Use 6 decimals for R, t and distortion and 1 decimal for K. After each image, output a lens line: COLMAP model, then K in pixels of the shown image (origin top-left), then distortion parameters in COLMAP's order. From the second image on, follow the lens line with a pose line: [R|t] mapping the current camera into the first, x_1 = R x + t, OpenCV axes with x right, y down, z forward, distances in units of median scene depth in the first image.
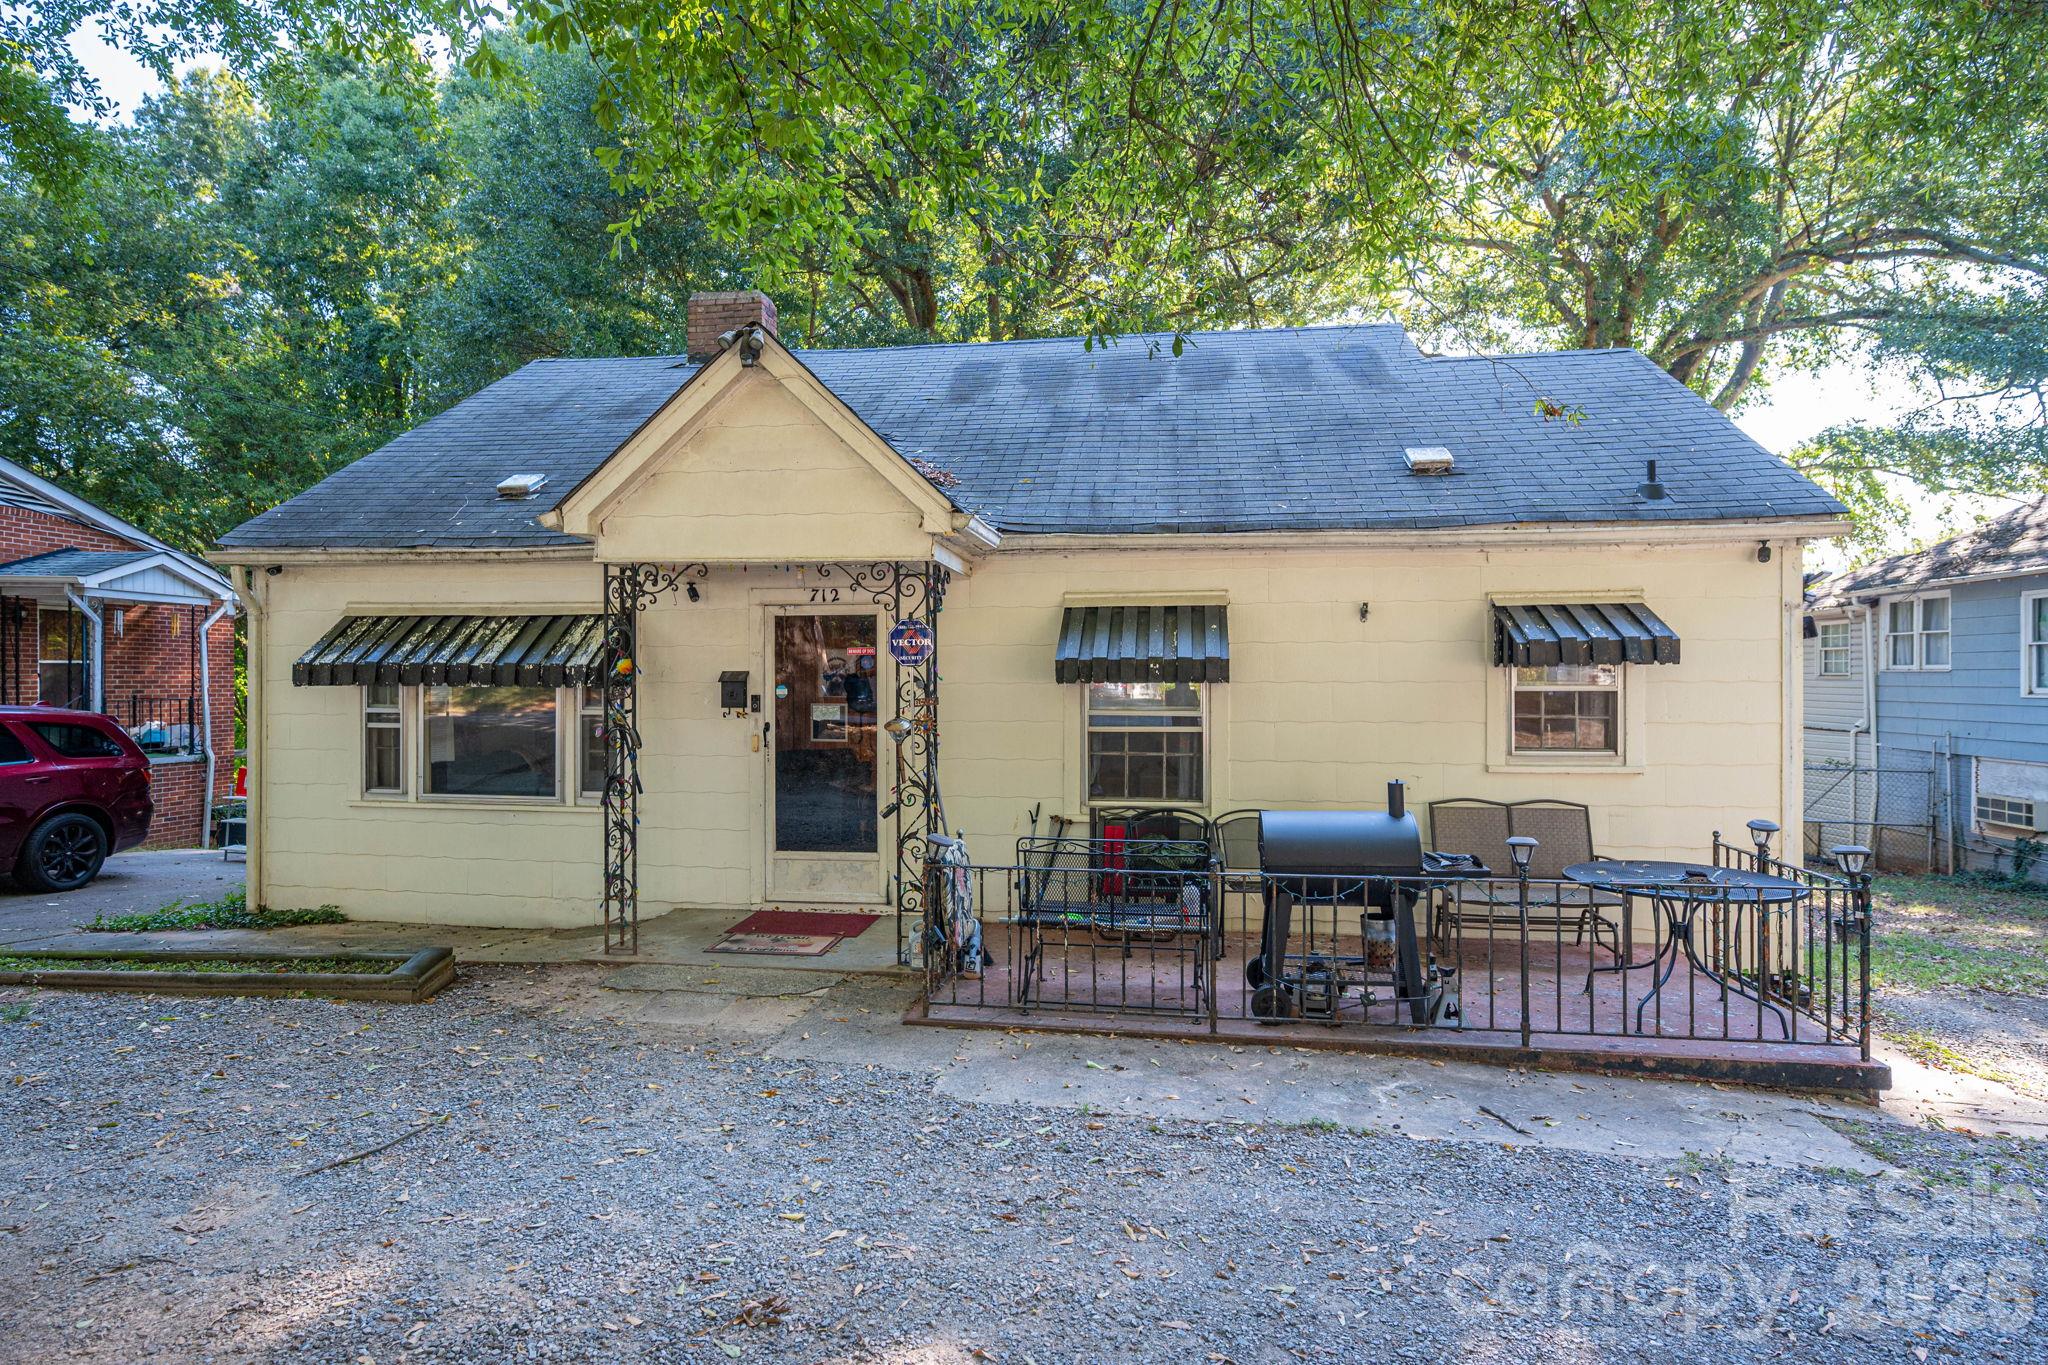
lens RADIAL K [[845.7, 0, 1024.0], [0, 845.7, 682.5], [0, 0, 1]] dist [-0.000833, -0.000342]
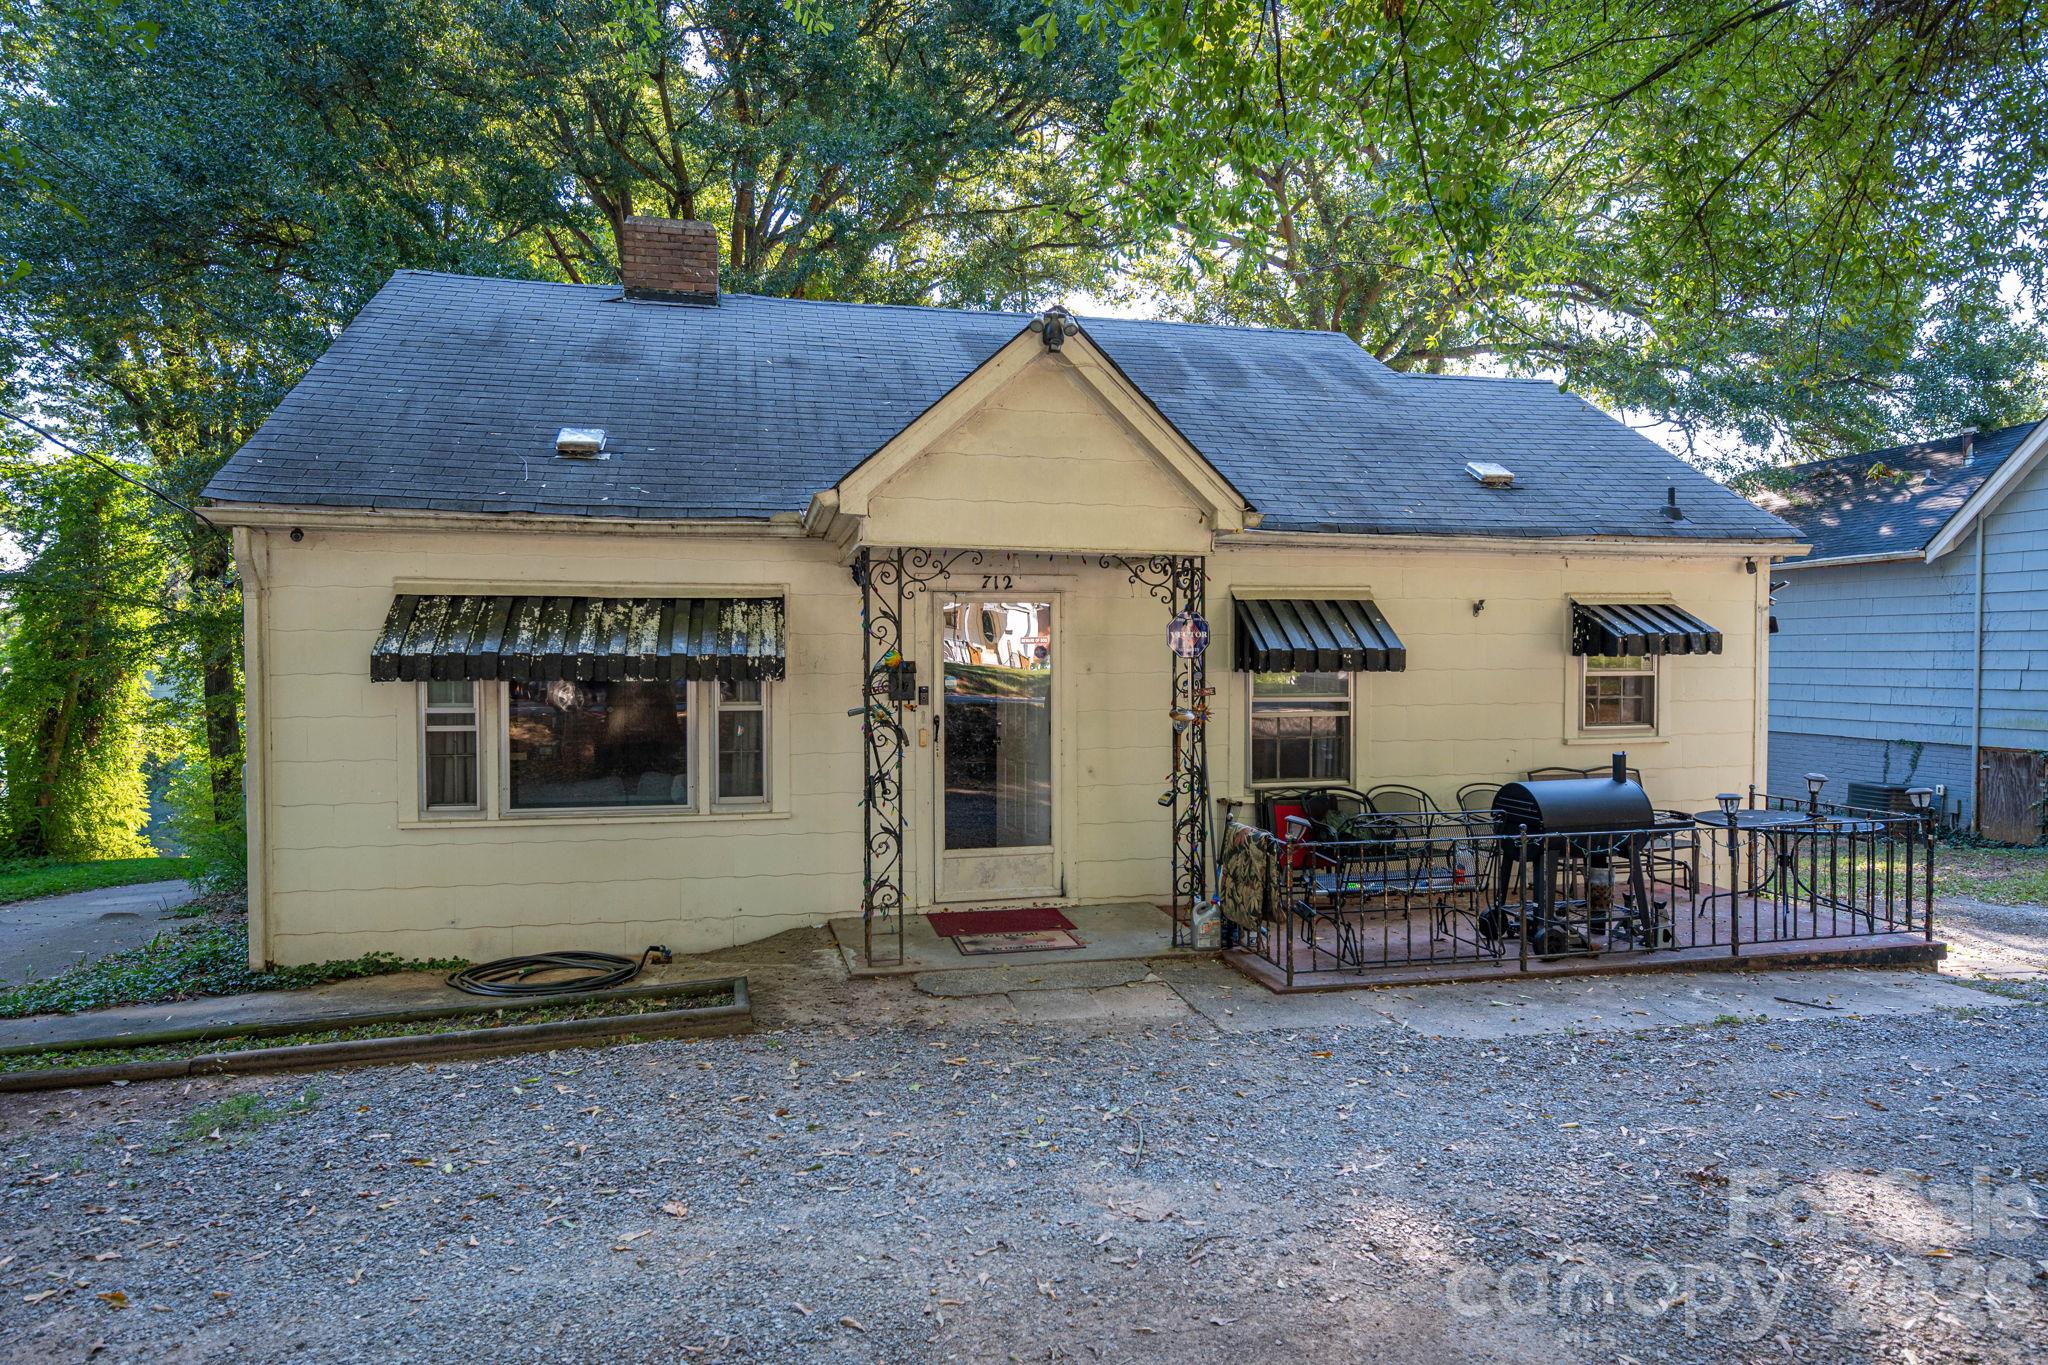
lens RADIAL K [[906.4, 0, 1024.0], [0, 906.4, 682.5], [0, 0, 1]] dist [-0.002049, 0.000114]
pose [[0.958524, -0.010243, 0.284826, -0.534812], [0.004594, 0.999779, 0.020494, -0.010617], [-0.284973, -0.018336, 0.958360, -0.000249]]
